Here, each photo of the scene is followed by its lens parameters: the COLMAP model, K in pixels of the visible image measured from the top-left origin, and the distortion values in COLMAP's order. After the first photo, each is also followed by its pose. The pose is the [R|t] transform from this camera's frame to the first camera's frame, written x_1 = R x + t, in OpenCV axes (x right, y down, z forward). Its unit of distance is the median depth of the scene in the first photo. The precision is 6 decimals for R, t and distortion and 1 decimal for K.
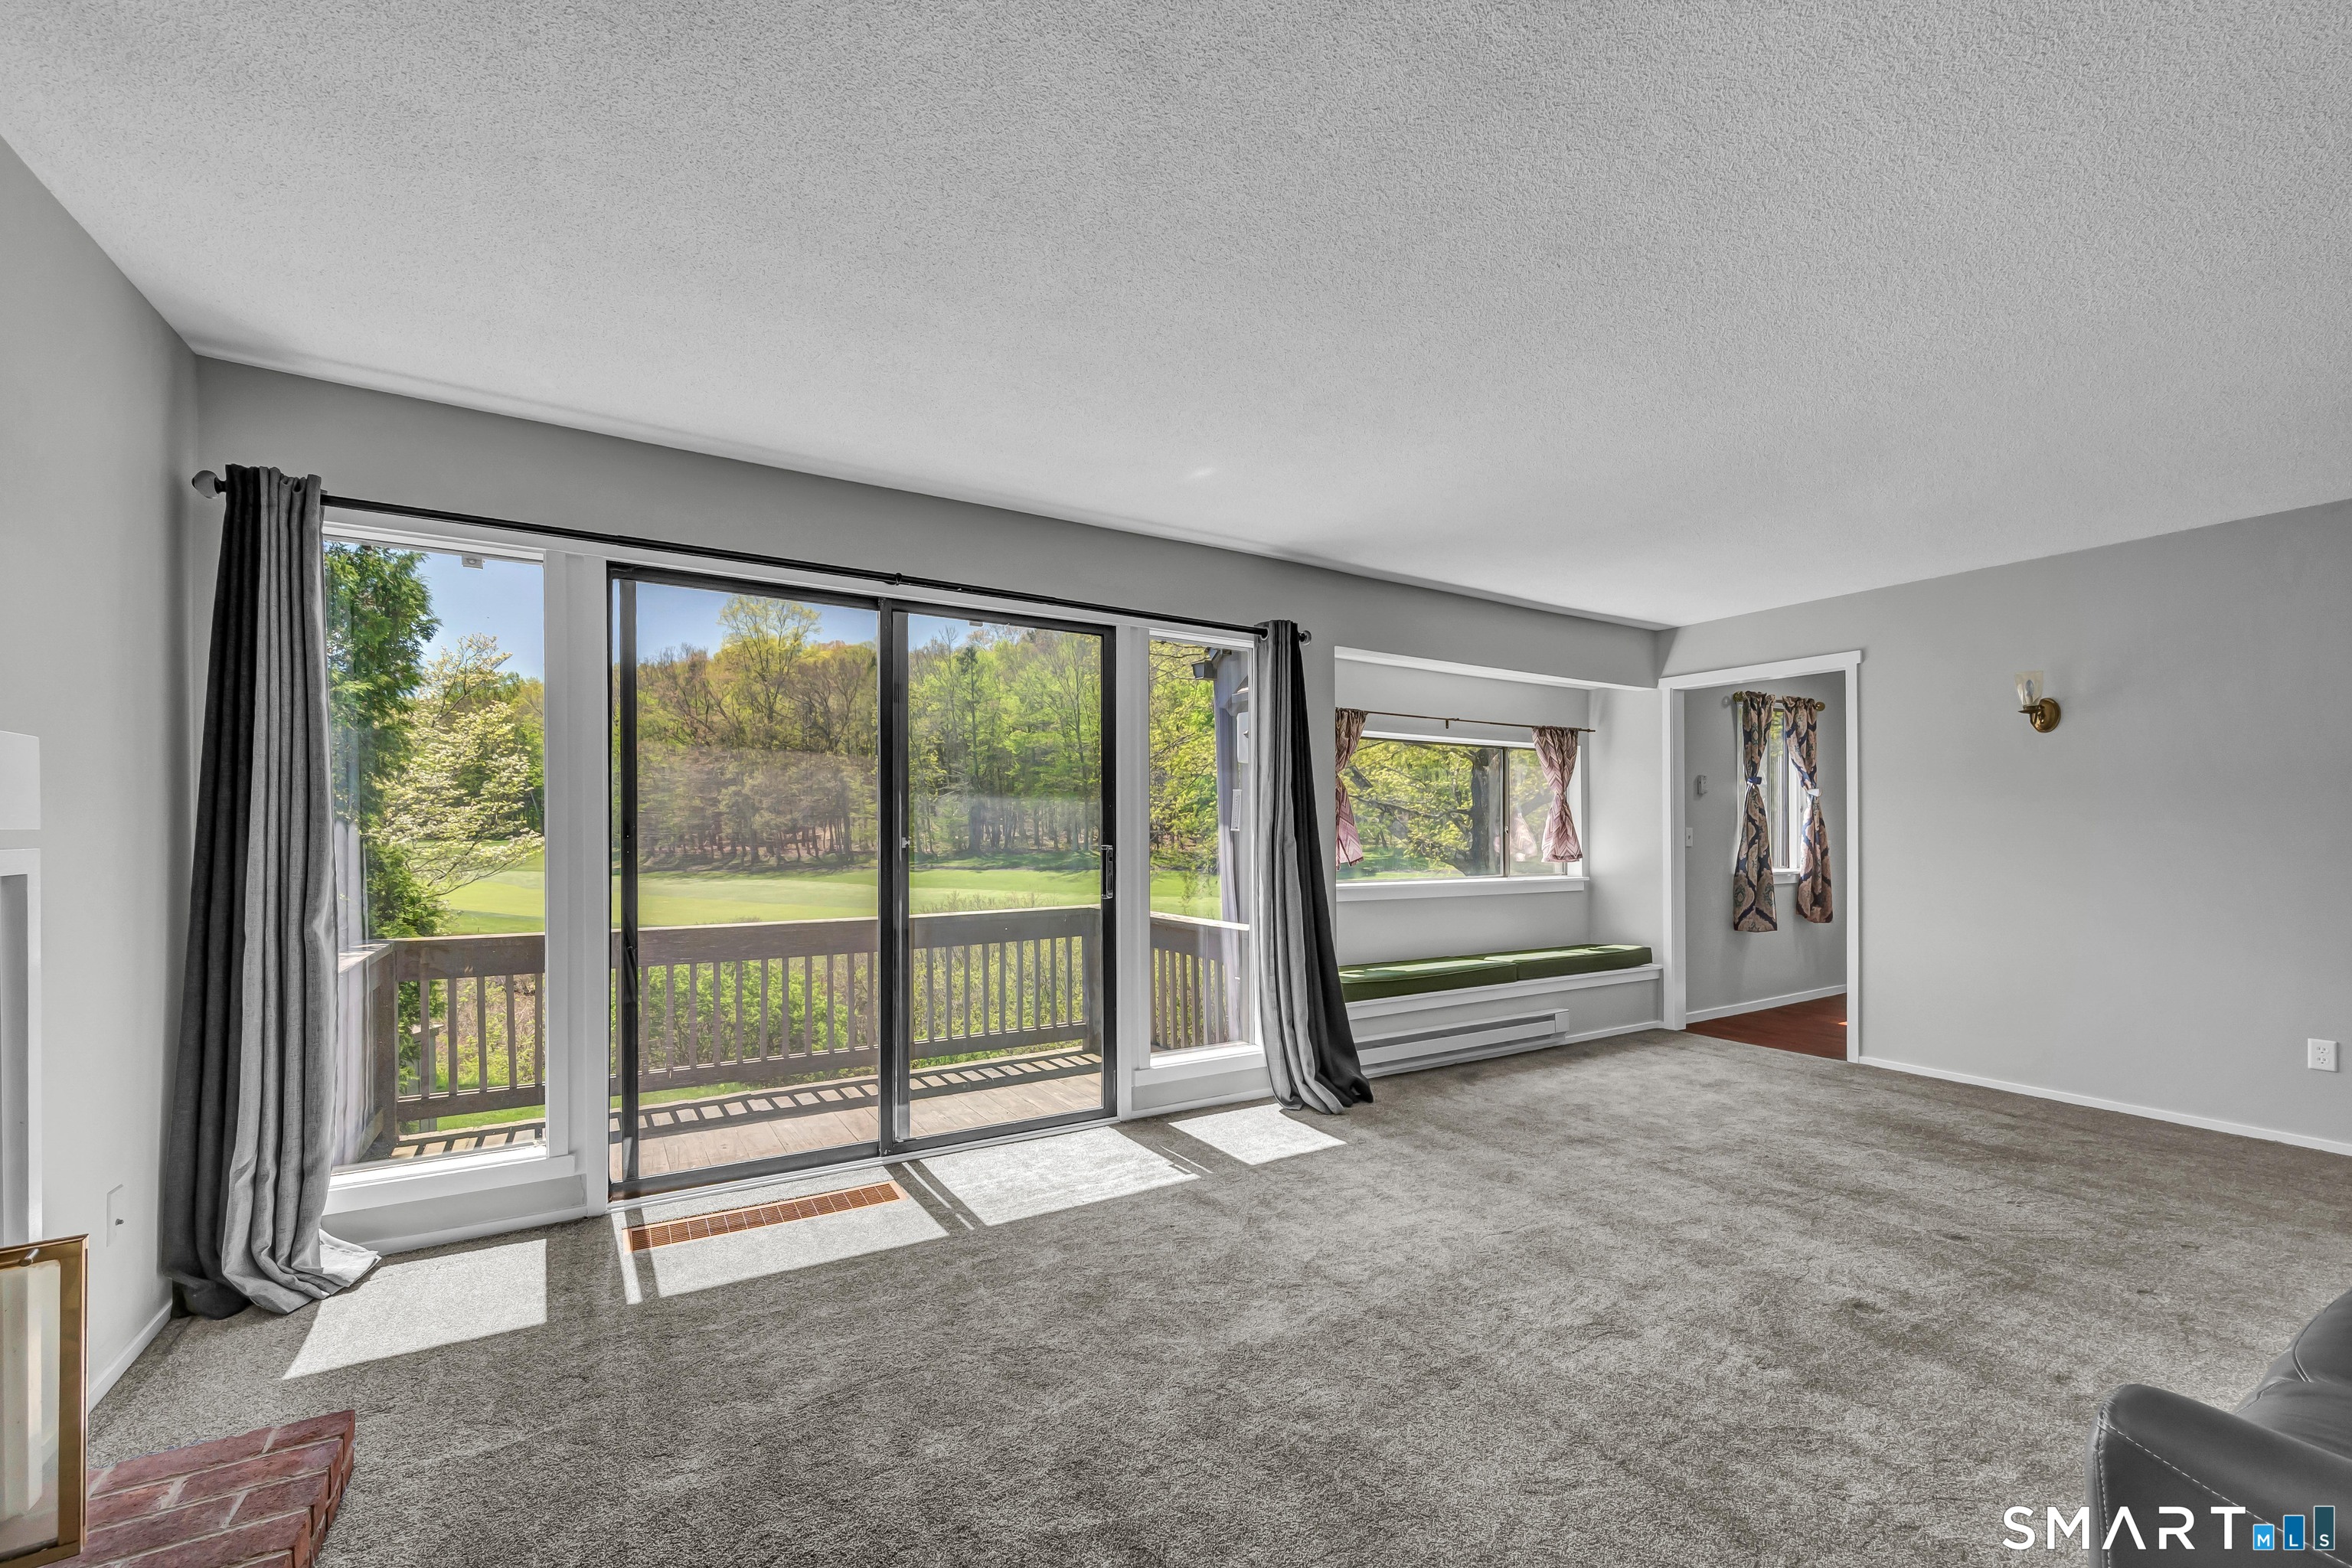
lens RADIAL K [[931.3, 0, 1166.9], [0, 931.3, 834.8], [0, 0, 1]] dist [-0.006473, 0.001303]
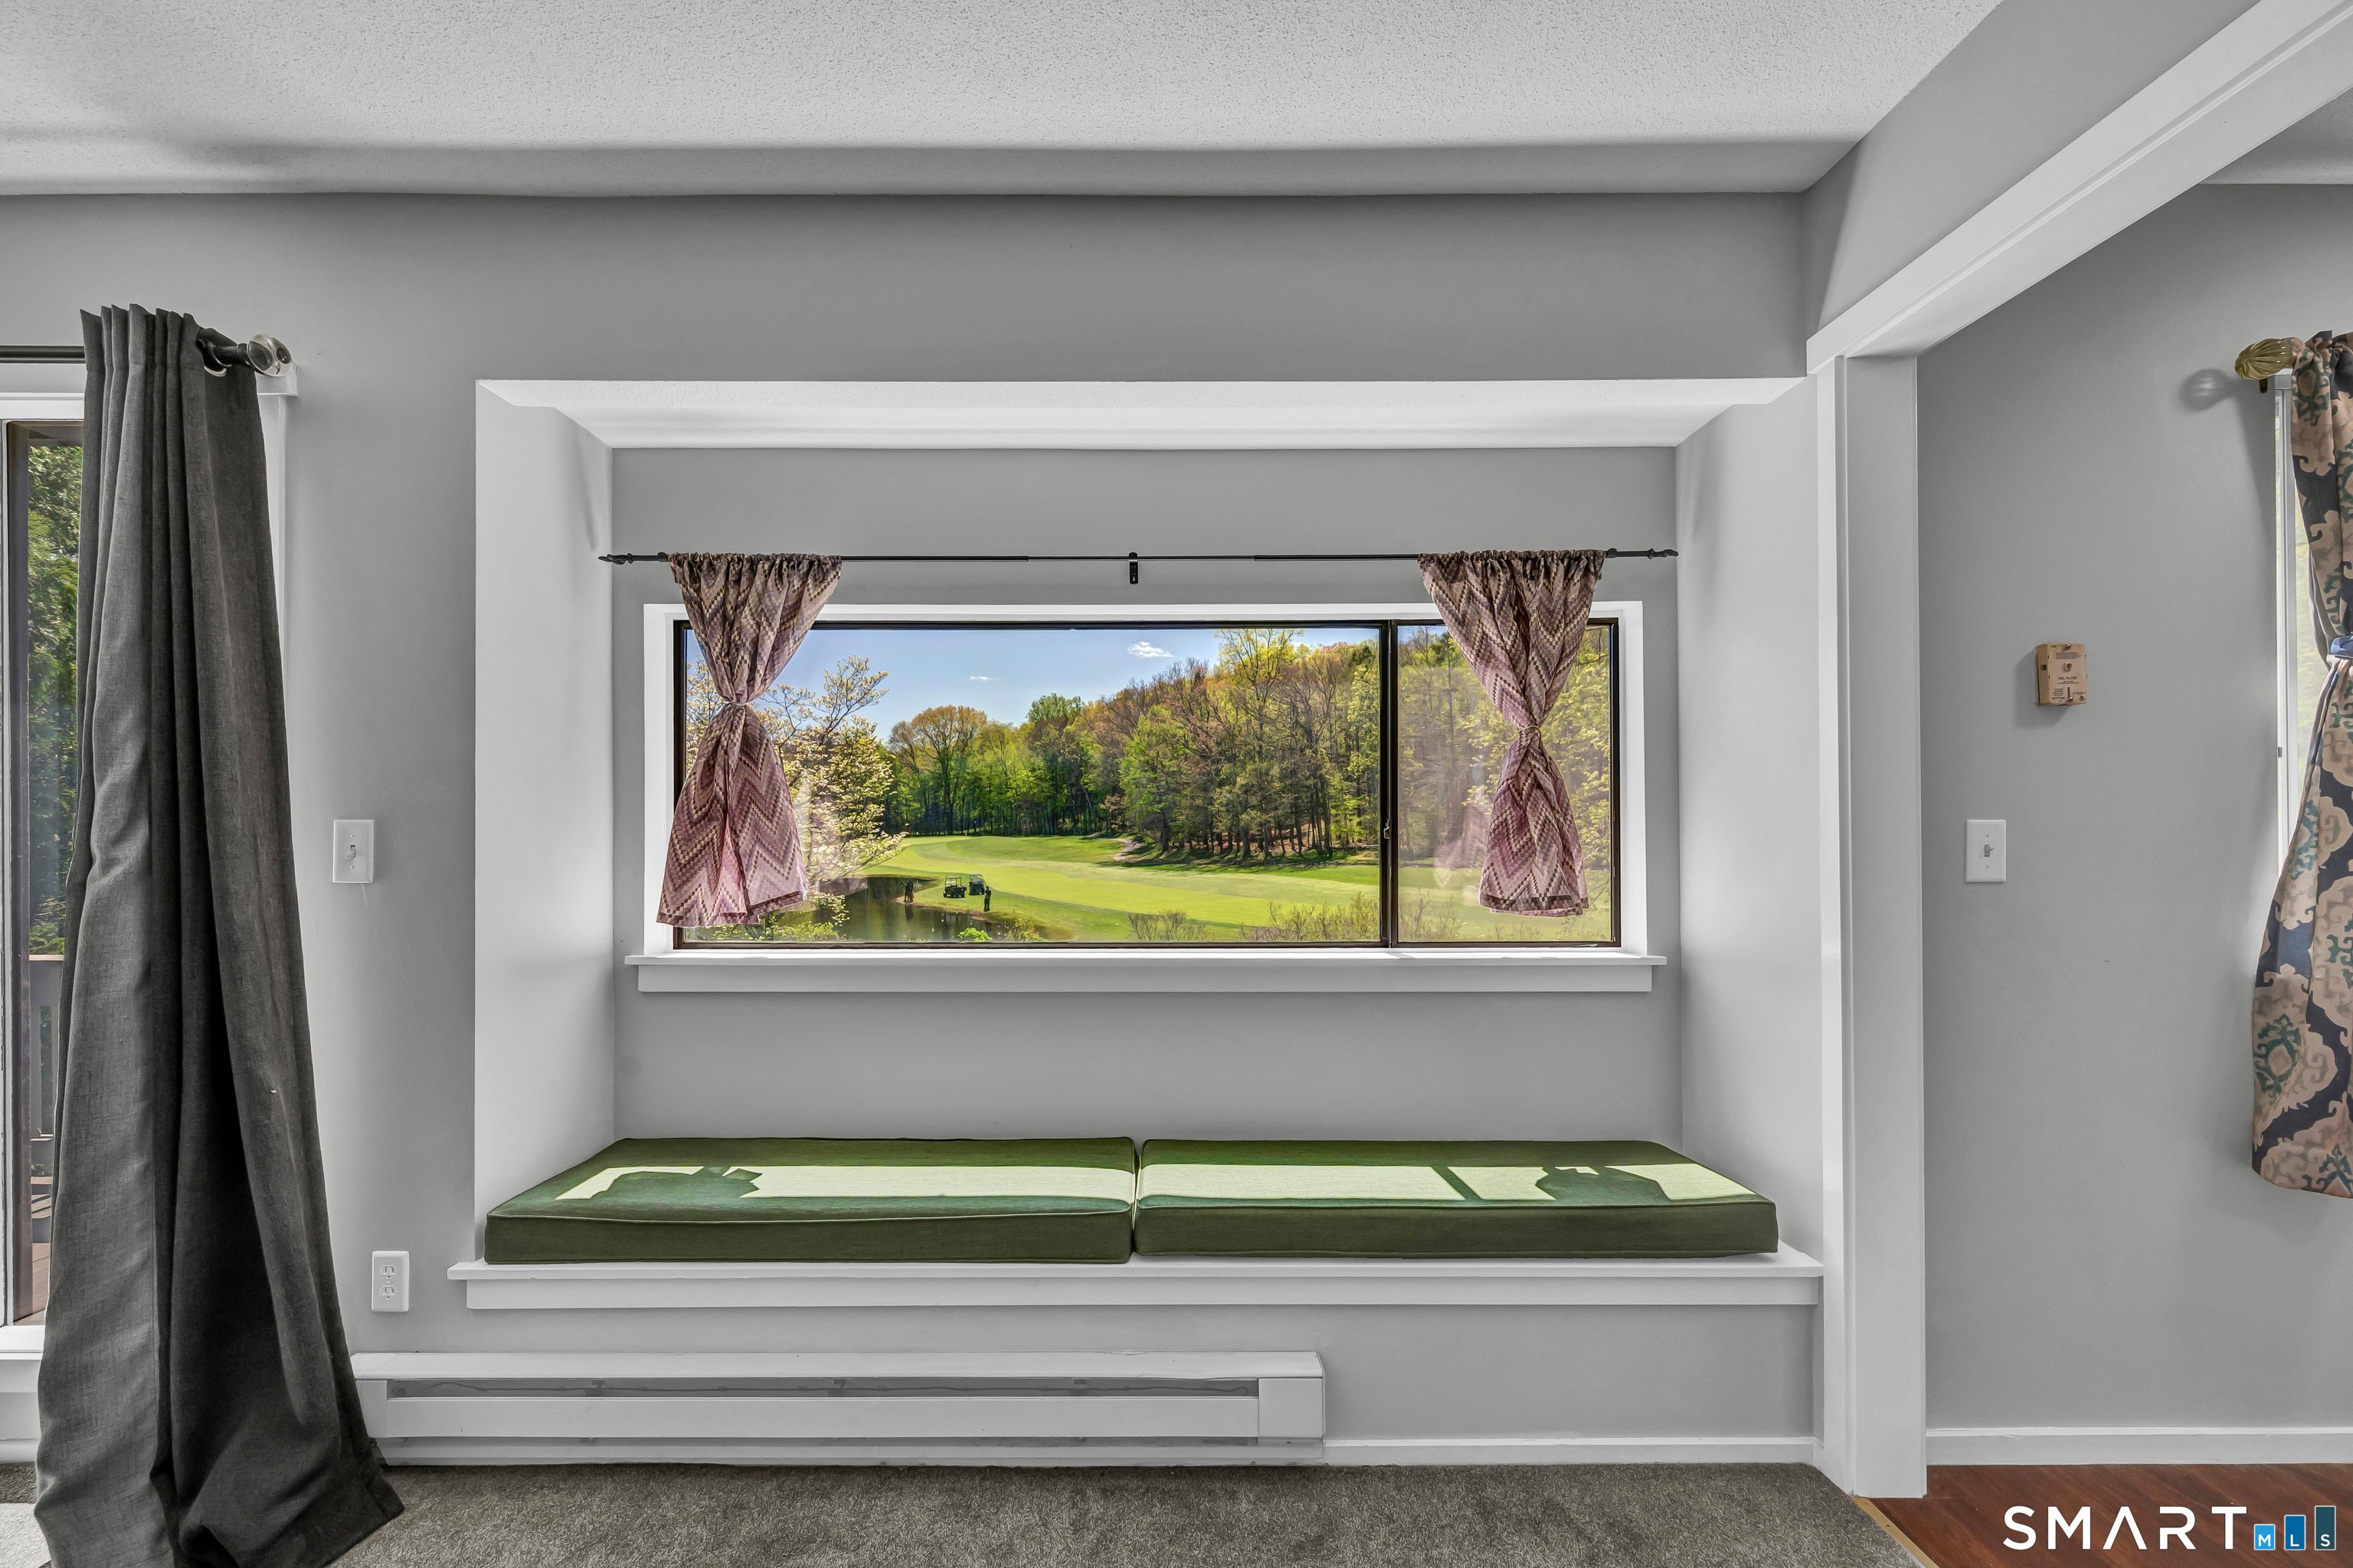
lens RADIAL K [[931.7, 0, 1151.2], [0, 931.7, 826.2], [0, 0, 1]] dist [-0.006473, 0.001303]
pose [[0.863847, -0.004492, -0.503735, 0.479653], [0.002066, 0.999983, -0.005375, -0.004084], [0.503750, 0.003602, 0.863842, 0.601205]]
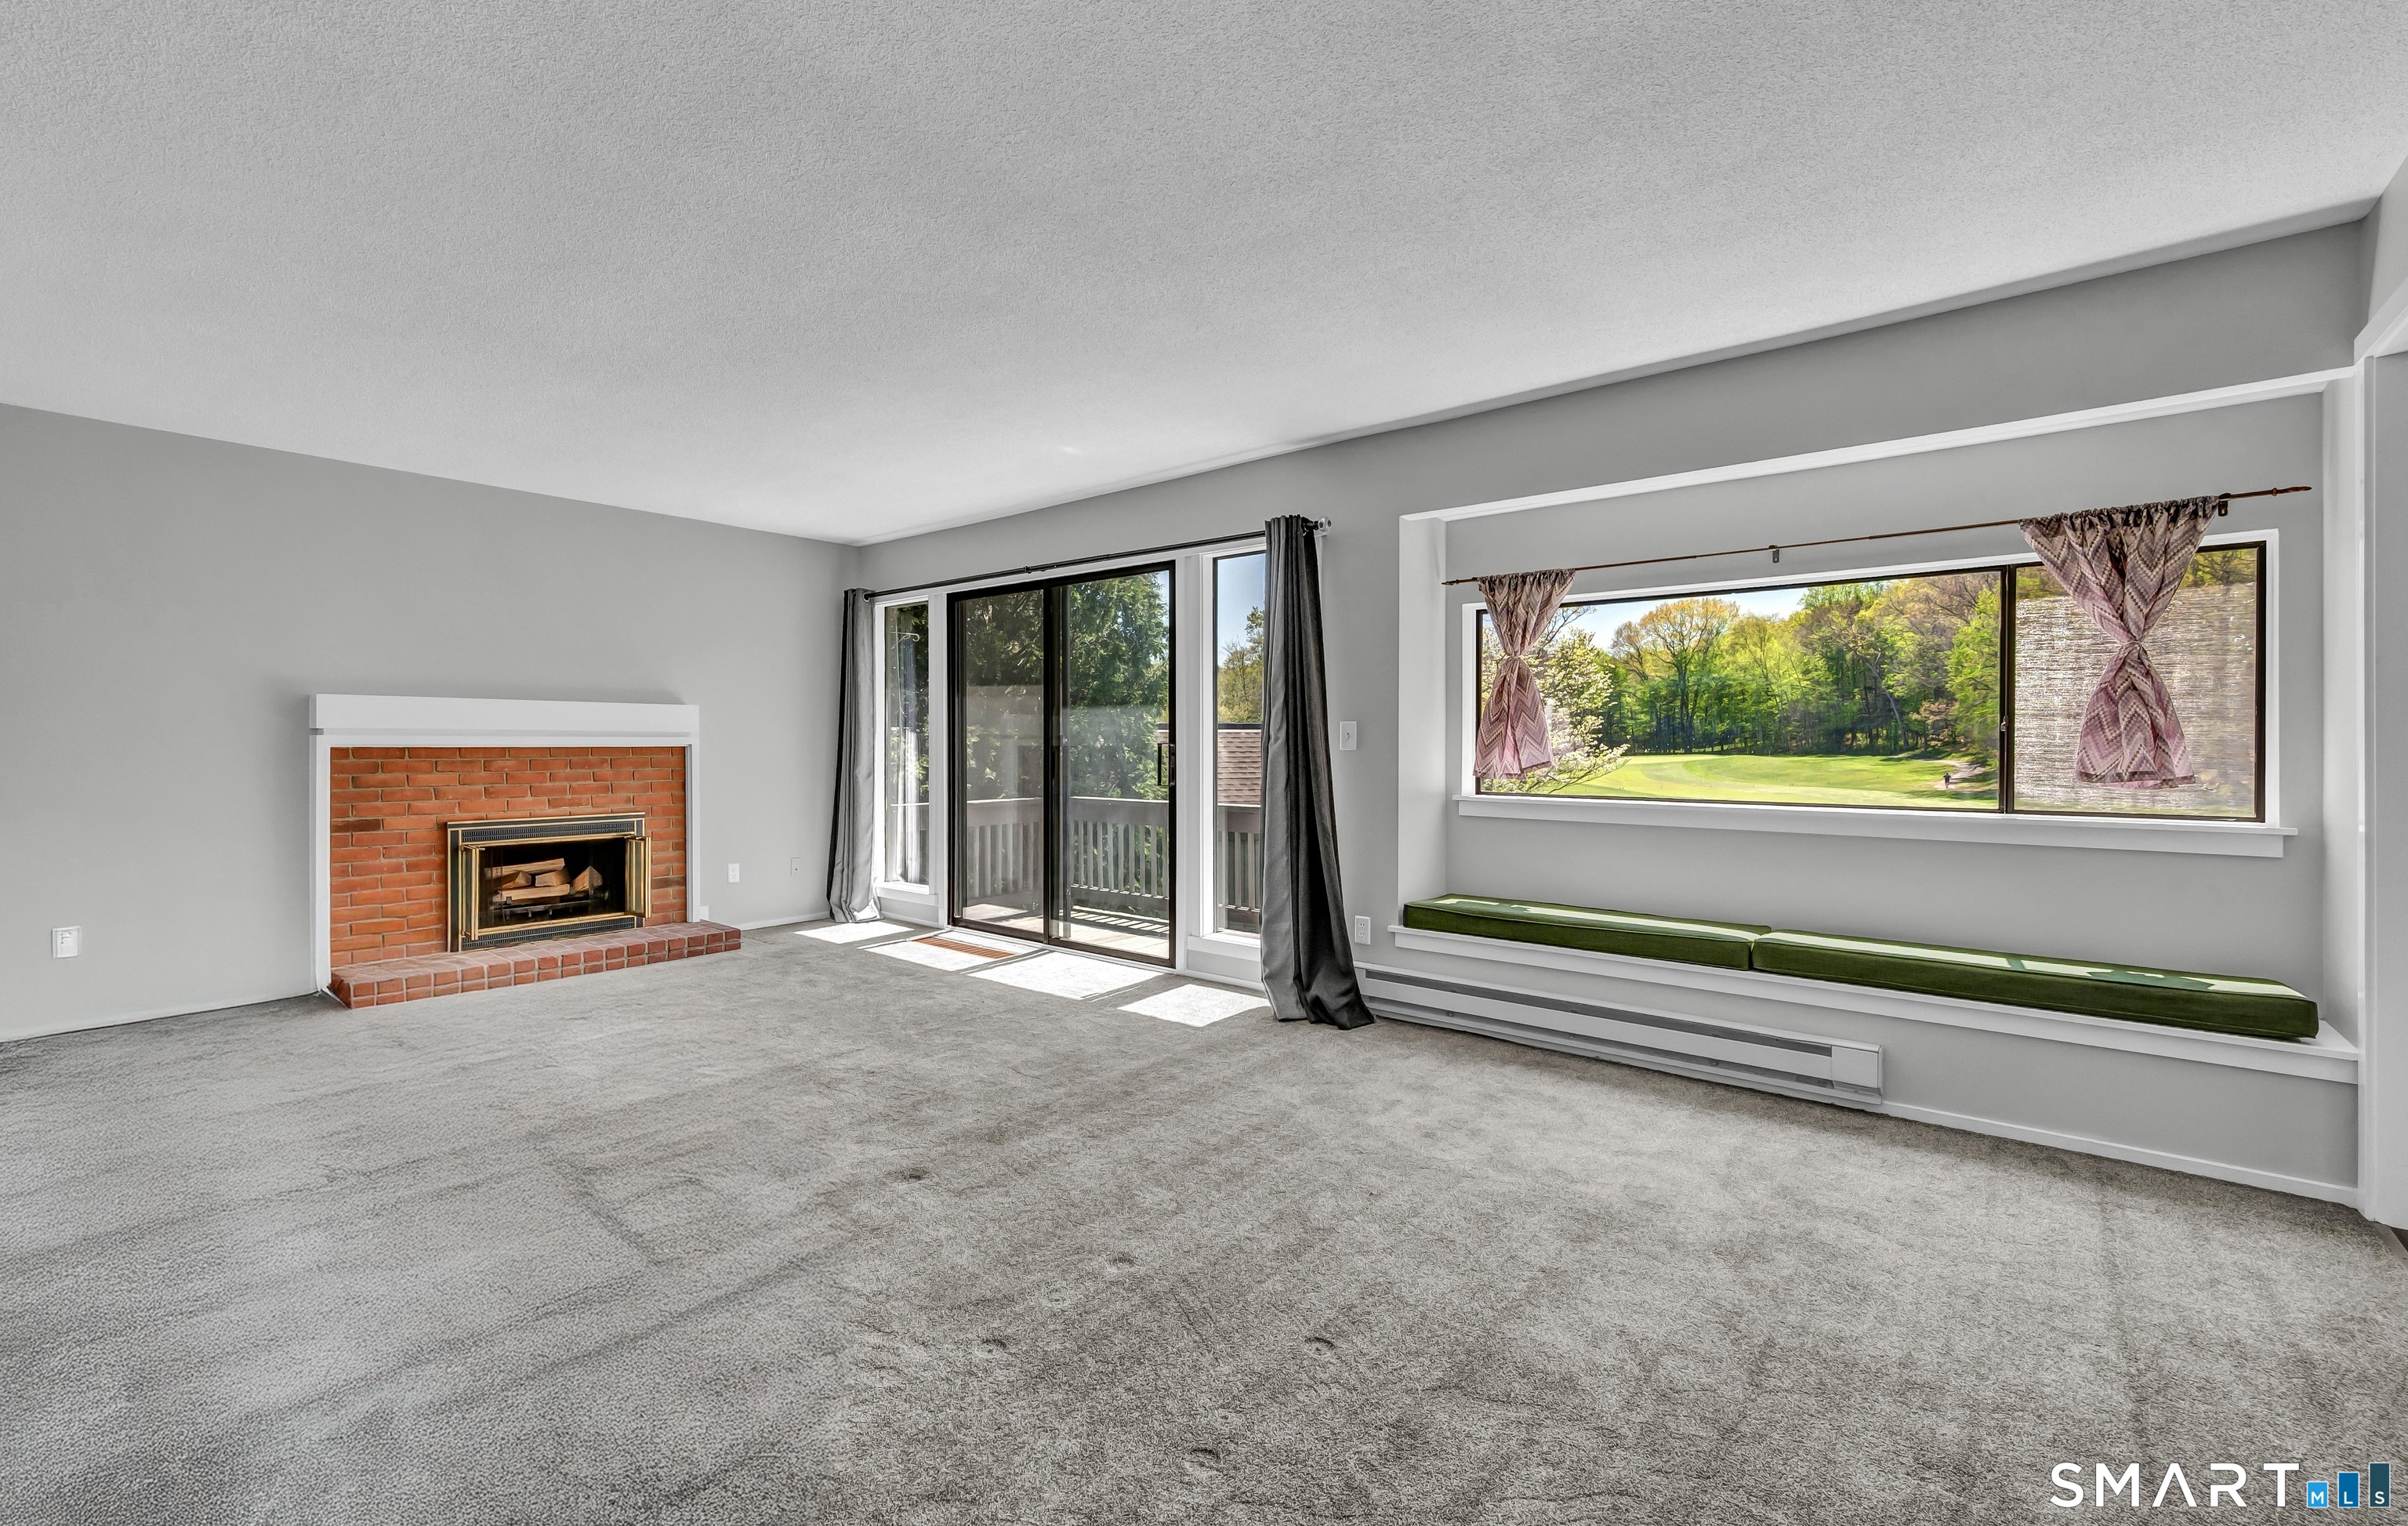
lens RADIAL K [[1002.4, 0, 1137.9], [0, 1002.4, 745.1], [0, 0, 1]] dist [-0.001271, -0.000420]
pose [[0.322126, 0.000040, -0.946697, 0.745882], [-0.004961, 0.999986, -0.001646, 0.010868], [0.946684, 0.005227, 0.322122, 0.349586]]
